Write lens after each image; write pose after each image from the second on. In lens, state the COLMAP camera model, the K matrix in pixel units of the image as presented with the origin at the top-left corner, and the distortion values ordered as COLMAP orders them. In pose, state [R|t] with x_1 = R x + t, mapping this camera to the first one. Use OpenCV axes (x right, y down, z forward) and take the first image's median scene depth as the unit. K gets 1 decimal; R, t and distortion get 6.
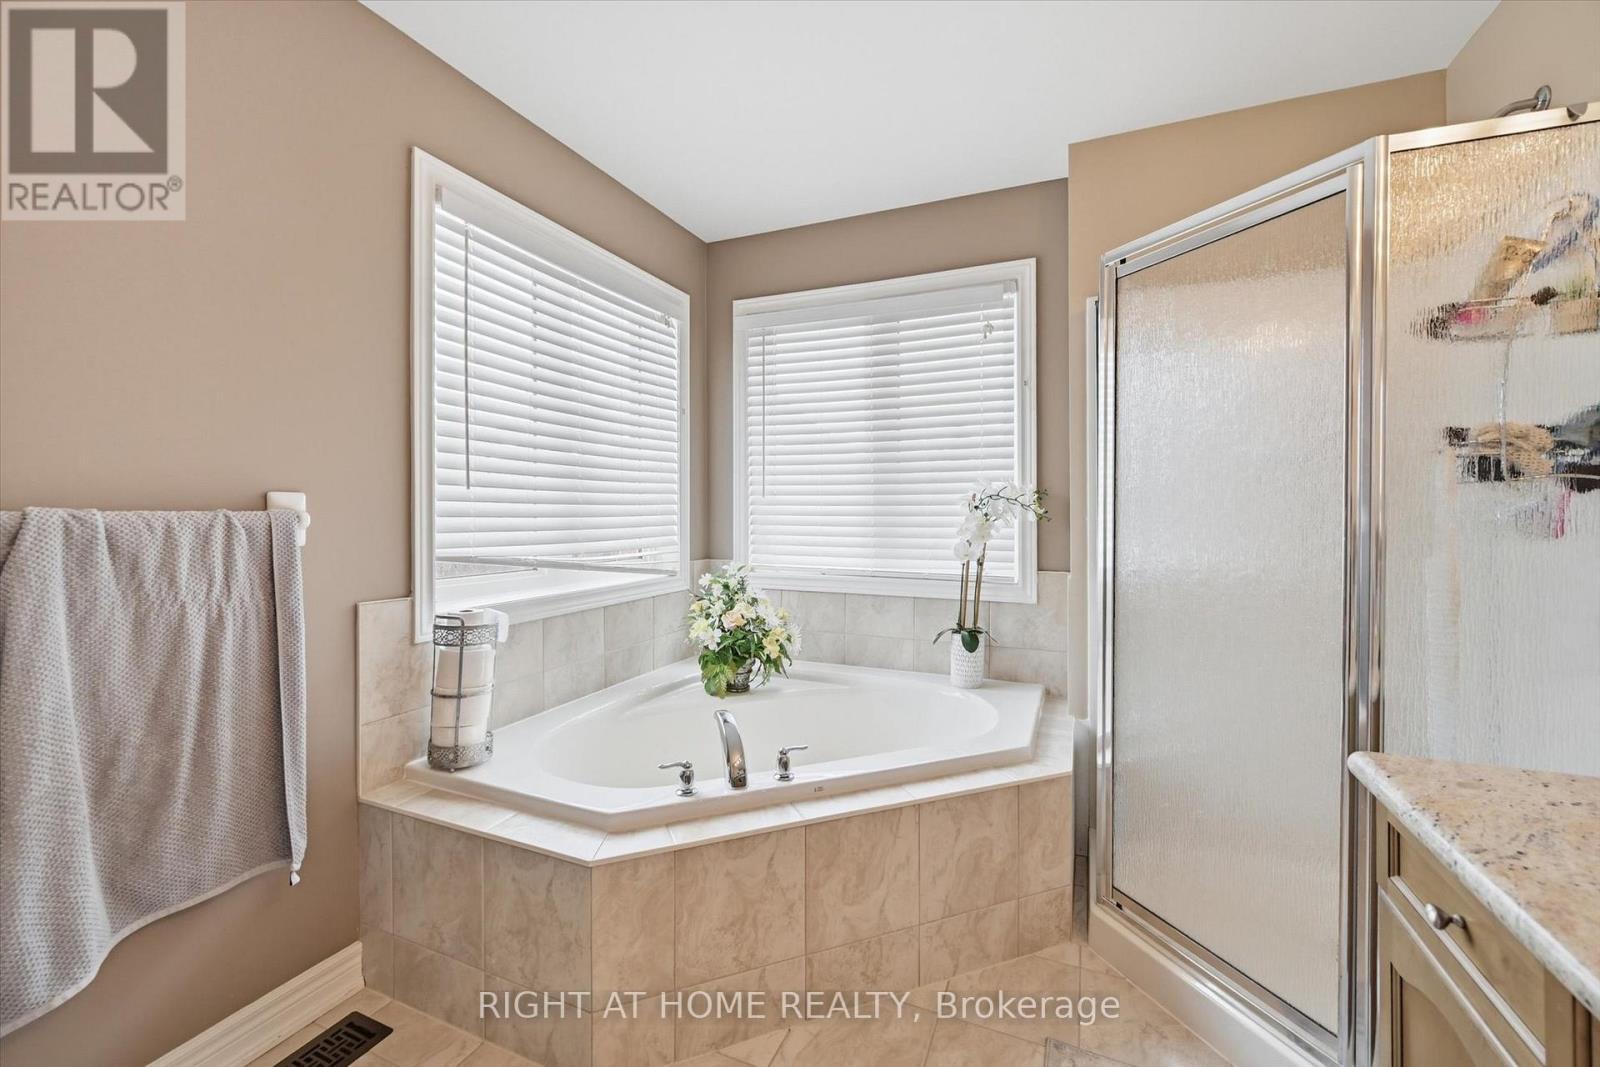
lens RADIAL K [[657.0, 0, 802.2], [0, 657.0, 510.9], [0, 0, 1]] dist [-0.002201, 0.000063]
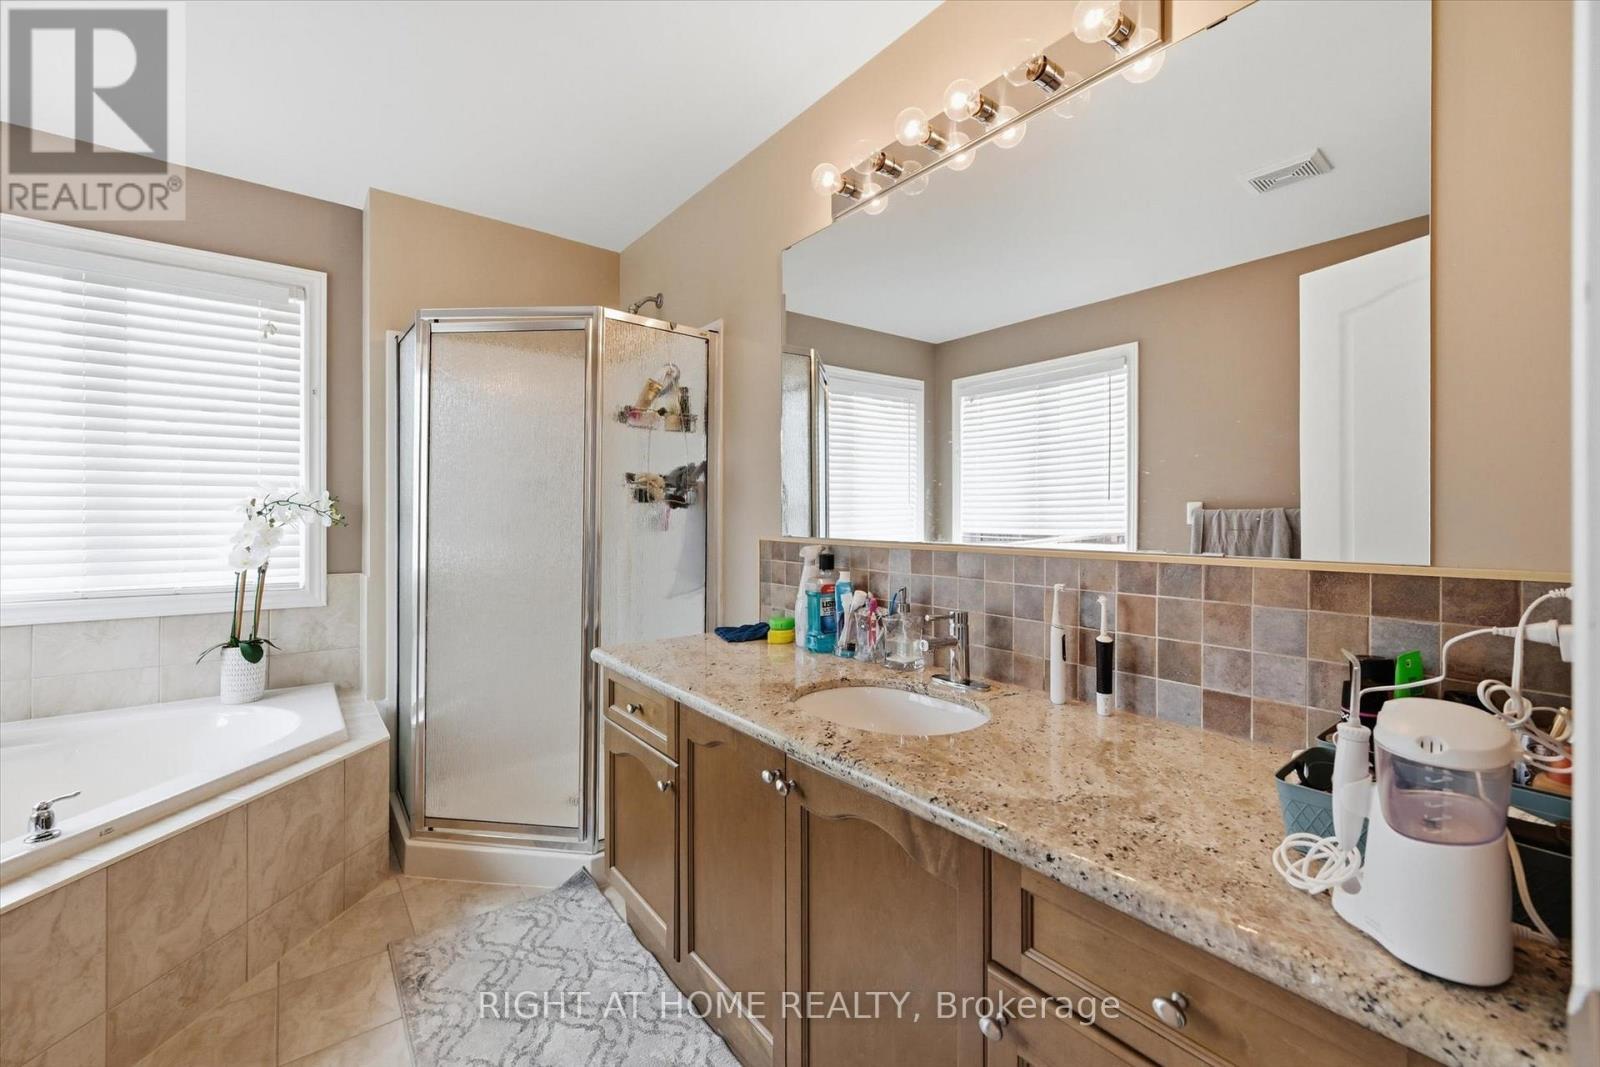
lens RADIAL K [[657.0, 0, 802.2], [0, 657.0, 510.9], [0, 0, 1]] dist [-0.002201, 0.000063]
pose [[0.472883, 0.010998, 0.881057, -0.293586], [-0.003812, 0.999938, -0.010437, -0.001960], [-0.881117, 0.001577, 0.472896, -0.226465]]
